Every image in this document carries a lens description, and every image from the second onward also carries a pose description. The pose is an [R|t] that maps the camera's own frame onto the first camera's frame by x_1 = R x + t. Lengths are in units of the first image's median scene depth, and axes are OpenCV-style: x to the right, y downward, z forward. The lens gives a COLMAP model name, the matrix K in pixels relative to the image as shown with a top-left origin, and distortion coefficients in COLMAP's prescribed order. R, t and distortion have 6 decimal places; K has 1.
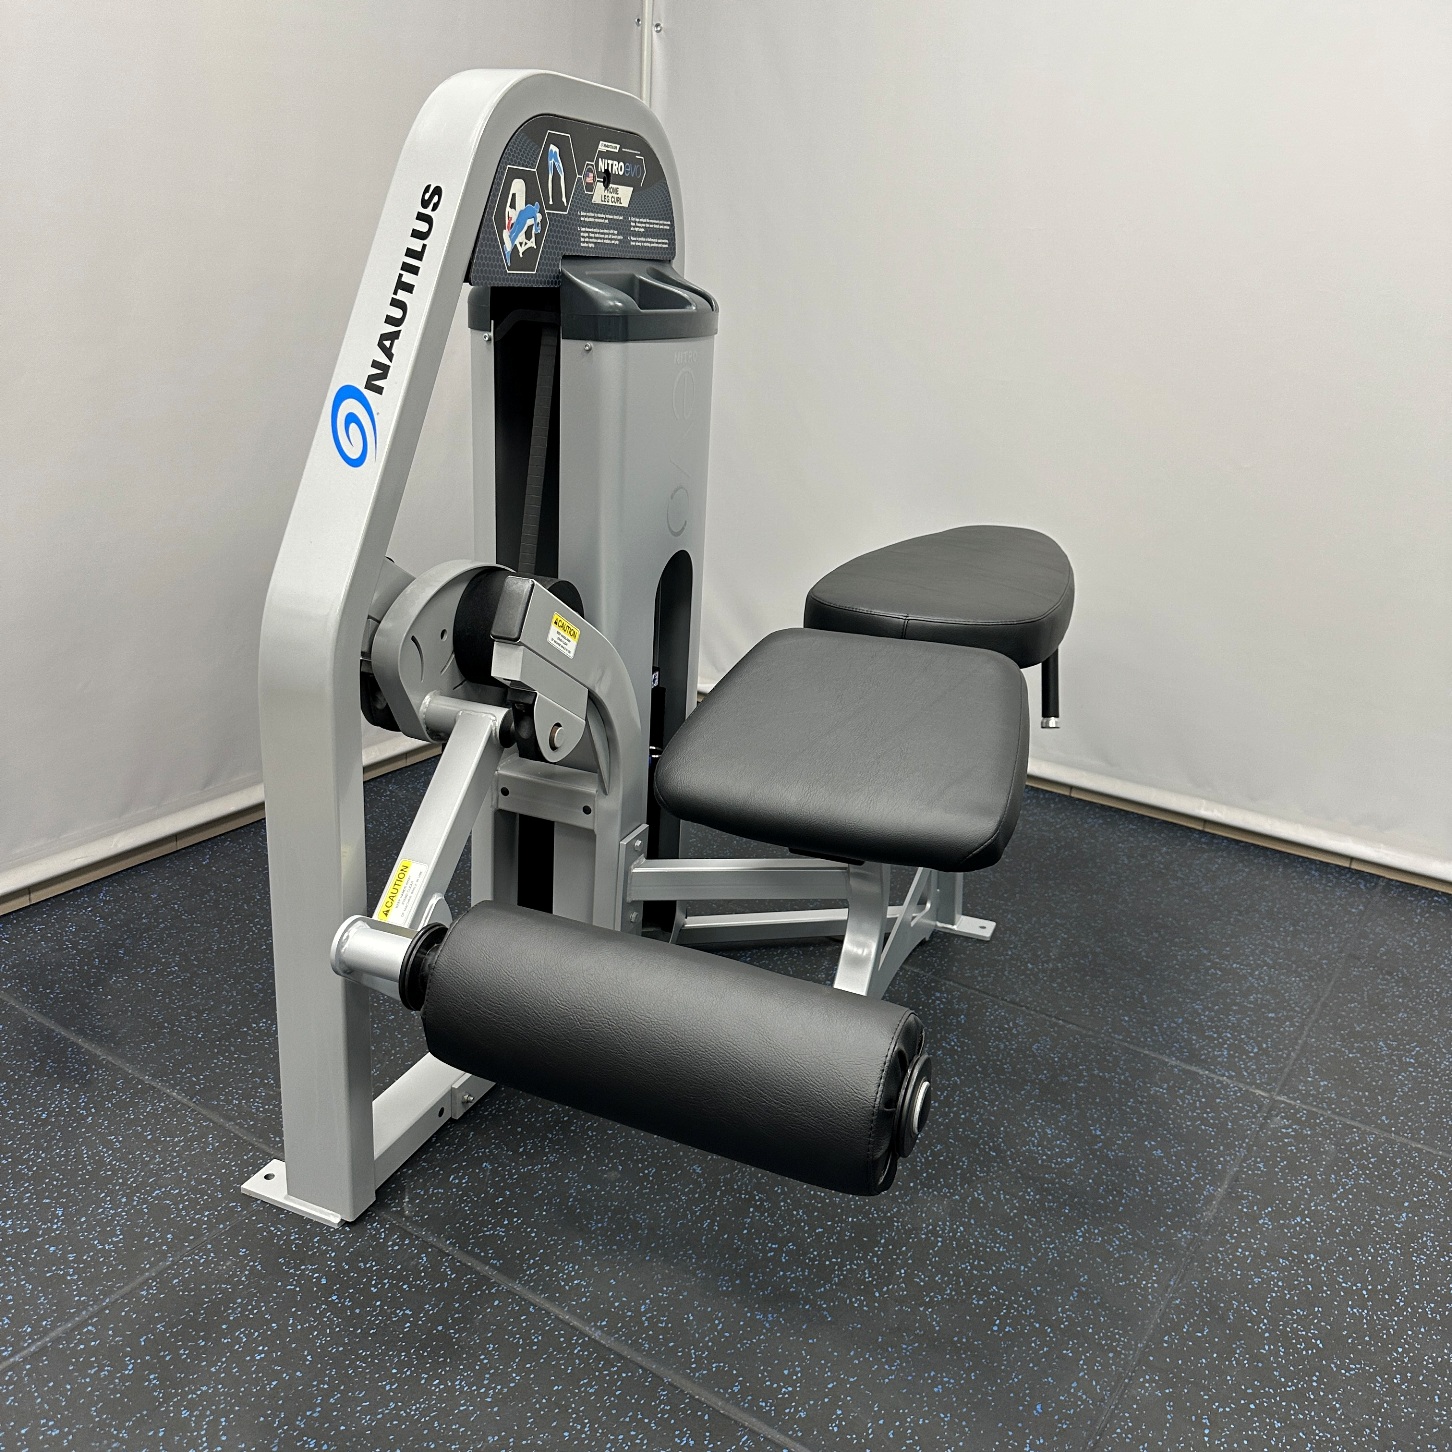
lens RADIAL K [[1354.3, 0, 721.9], [0, 1354.3, 712.0], [0, 0, 1]] dist [0.145041, -0.369888]
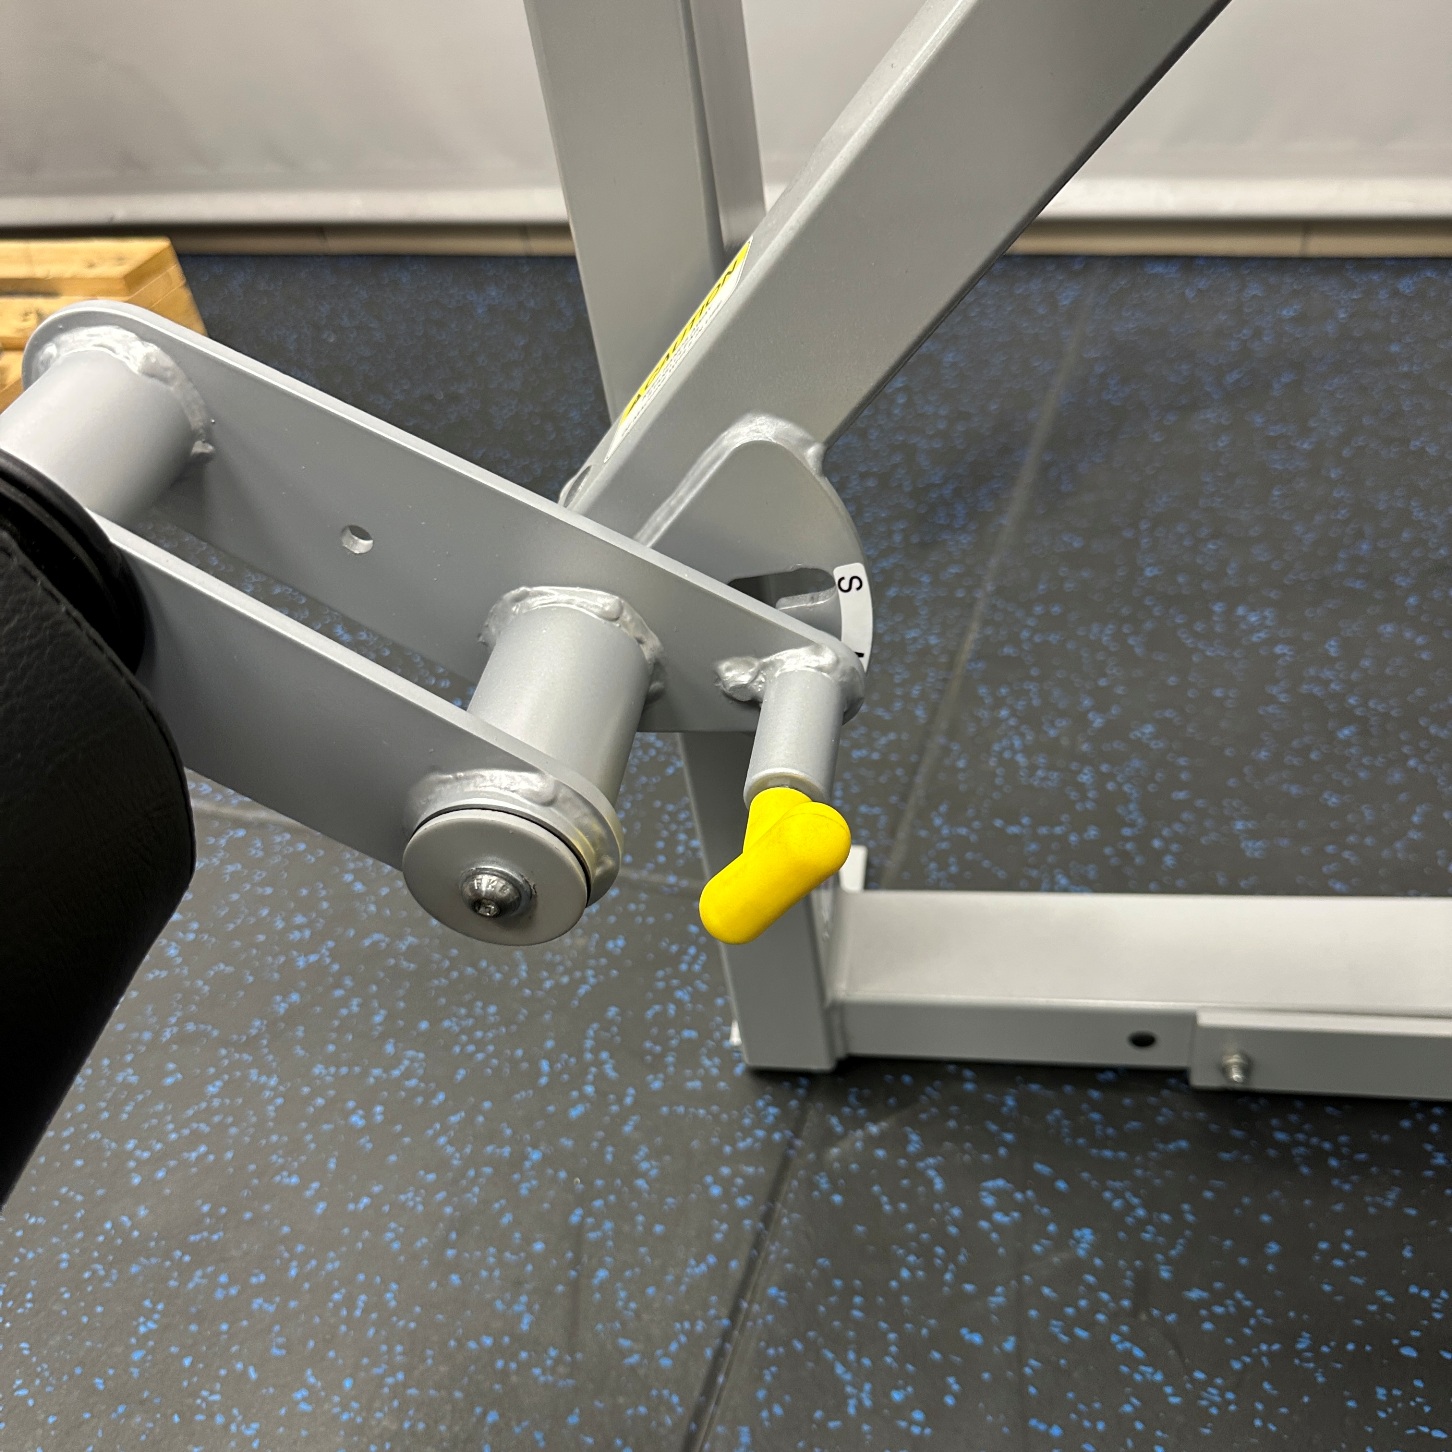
lens RADIAL K [[1382.9, 0, 712.8], [0, 1382.9, 719.2], [0, 0, 1]] dist [0.160068, -0.358699]
pose [[0.235606, 0.556812, -0.796523, 0.022068], [-0.165917, 0.830609, 0.531563, 0.042344], [0.957581, 0.006917, 0.288082, 0.843603]]
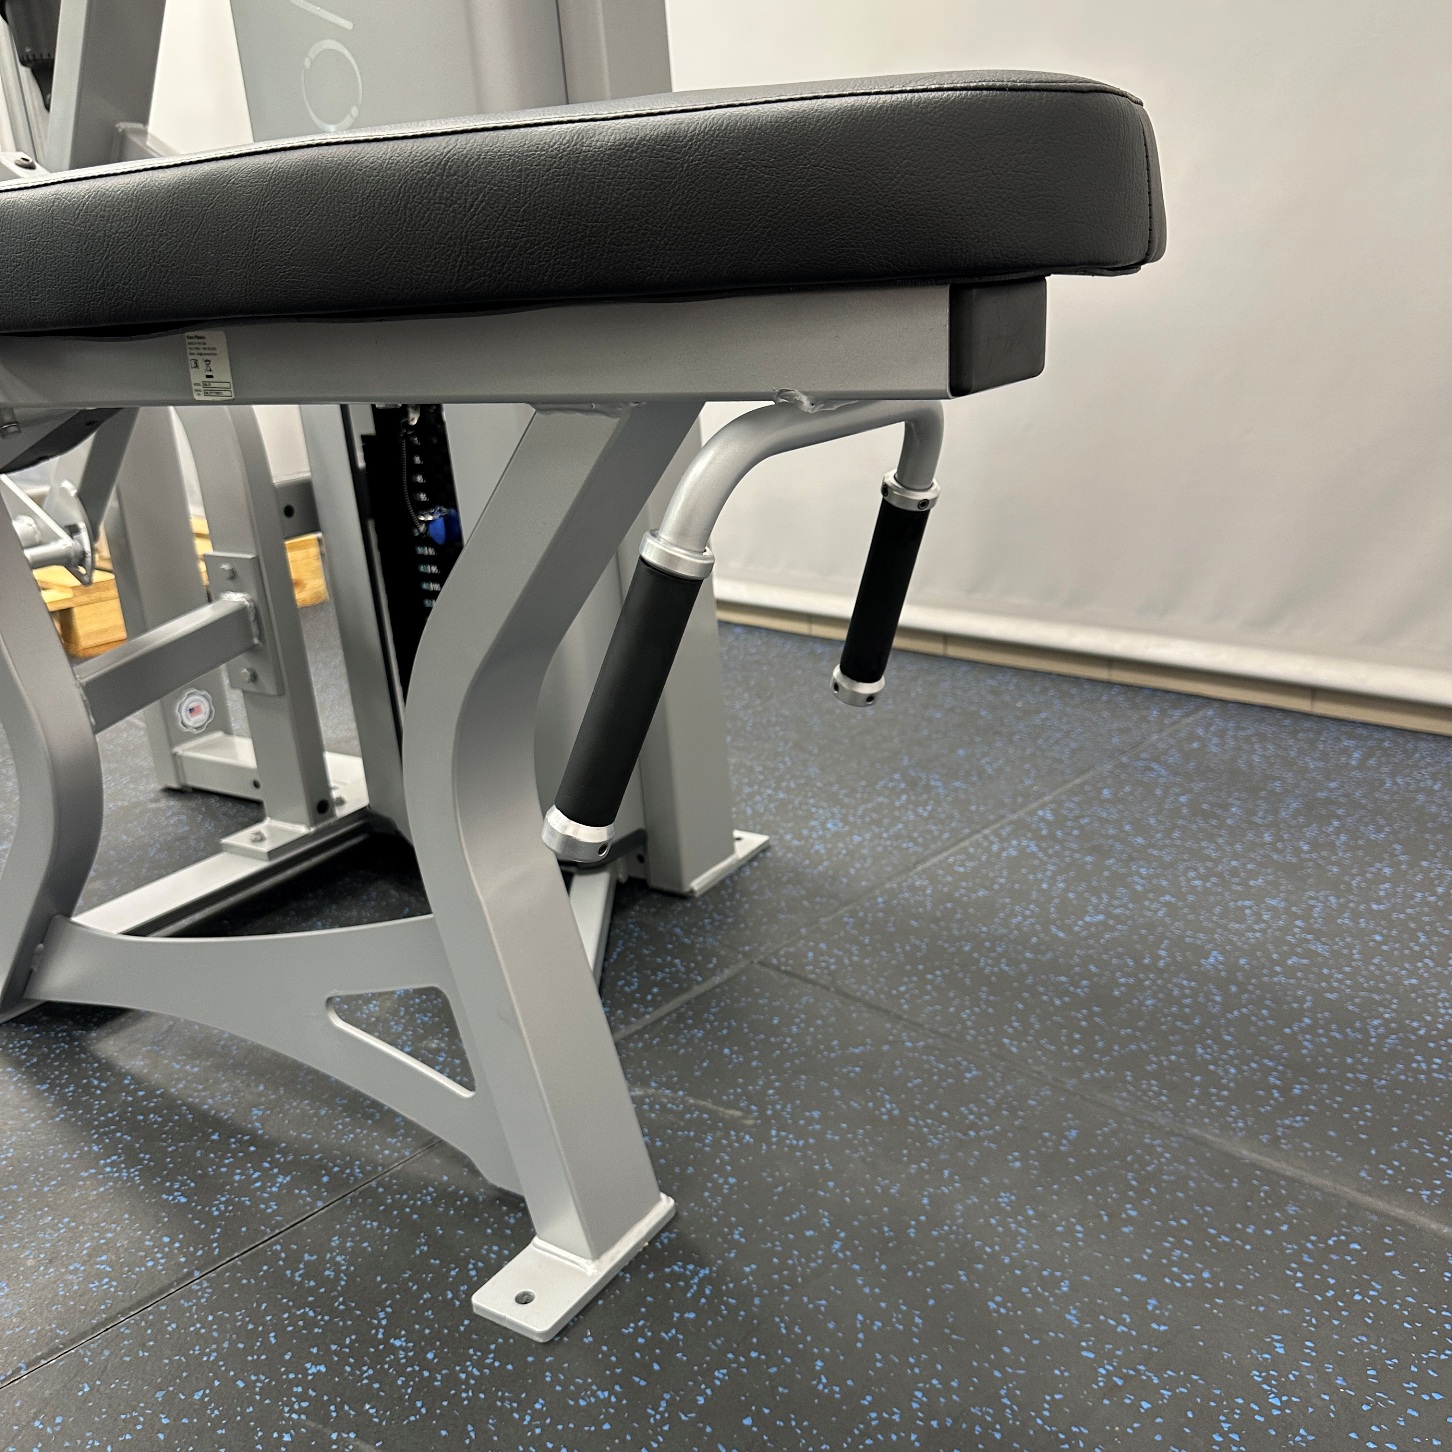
lens RADIAL K [[1367.9, 0, 735.9], [0, 1367.9, 723.8], [0, 0, 1]] dist [0.086151, -0.181505]
pose [[-0.185668, 0.269903, -0.944817, 0.691373], [-0.252697, 0.916081, 0.311352, -0.144819], [0.949564, 0.296560, -0.101883, 1.519907]]
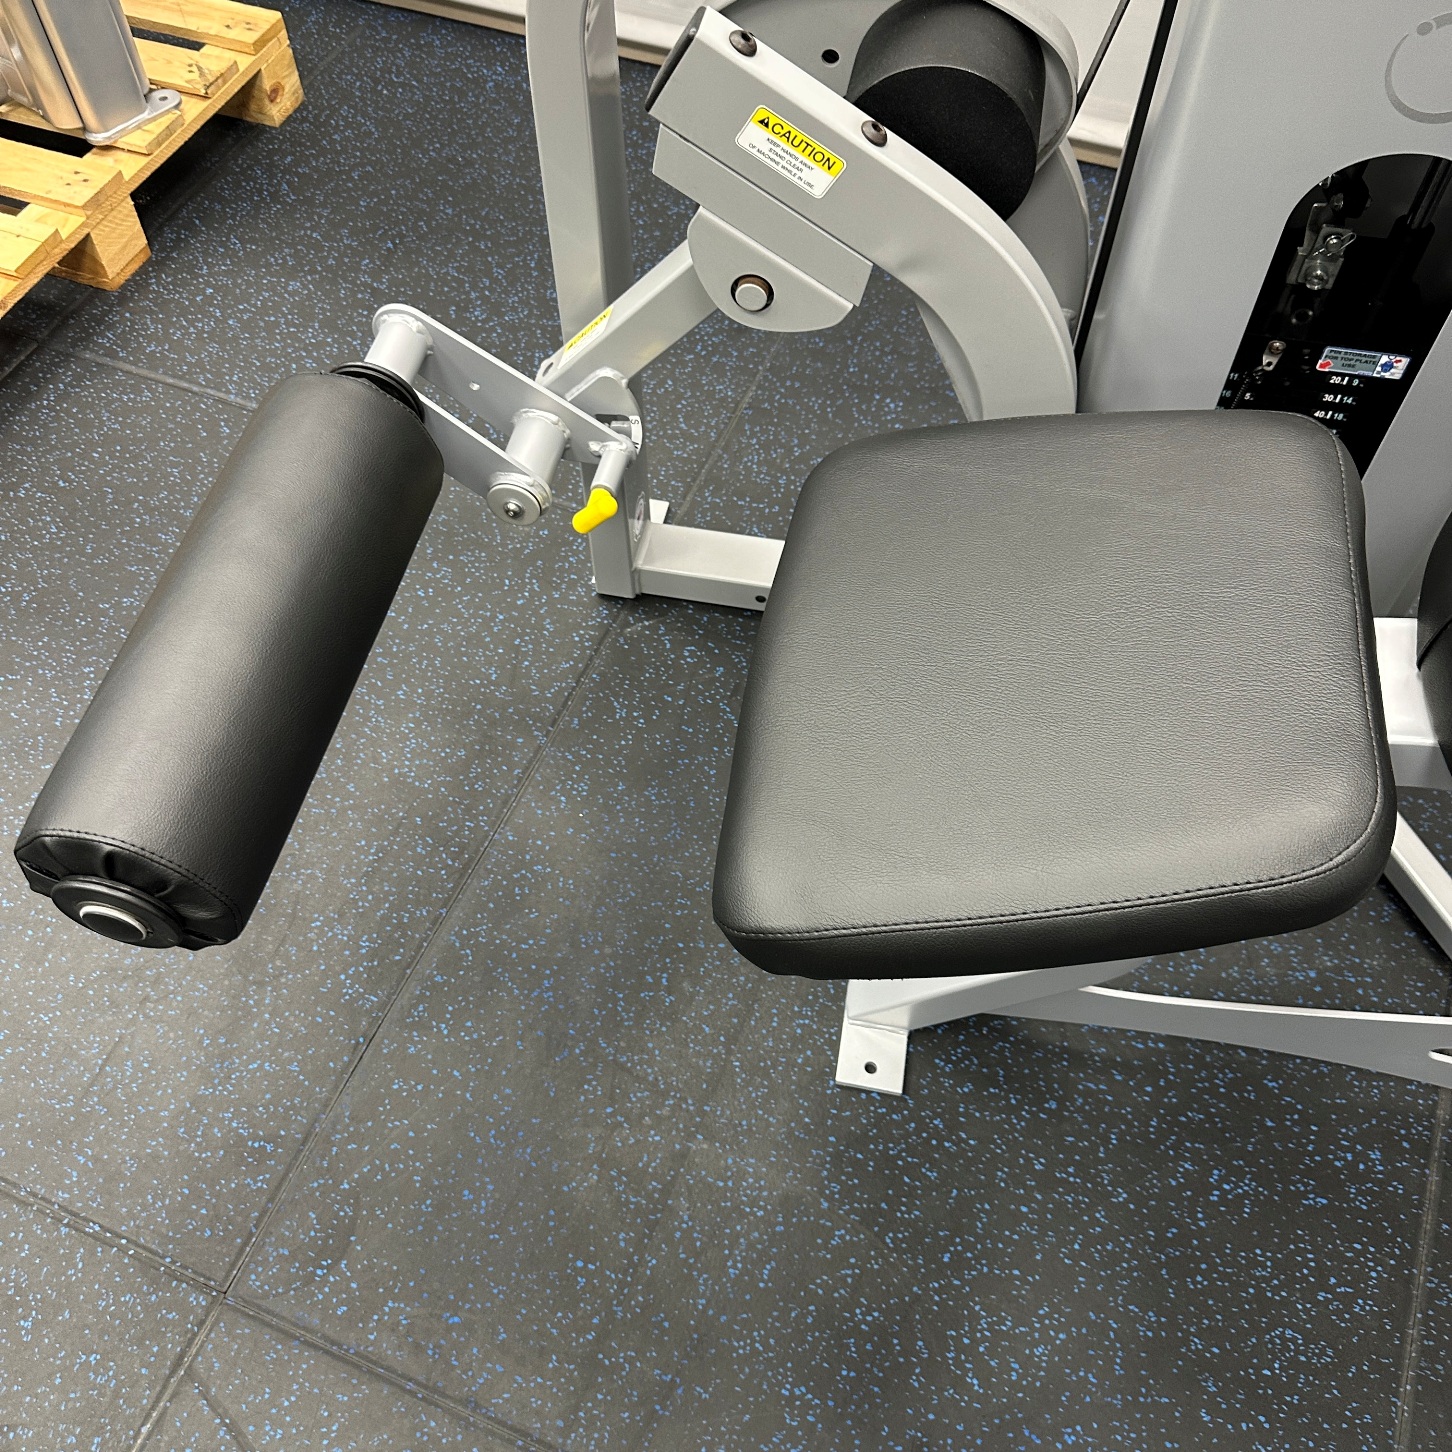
lens RADIAL K [[1363.4, 0, 719.0], [0, 1363.4, 721.8], [0, 0, 1]] dist [0.146320, -0.261206]
pose [[0.192085, 0.779095, -0.596754, 0.409657], [-0.299266, 0.625616, 0.720447, -0.309623], [0.934635, 0.040201, 0.353328, 0.720341]]
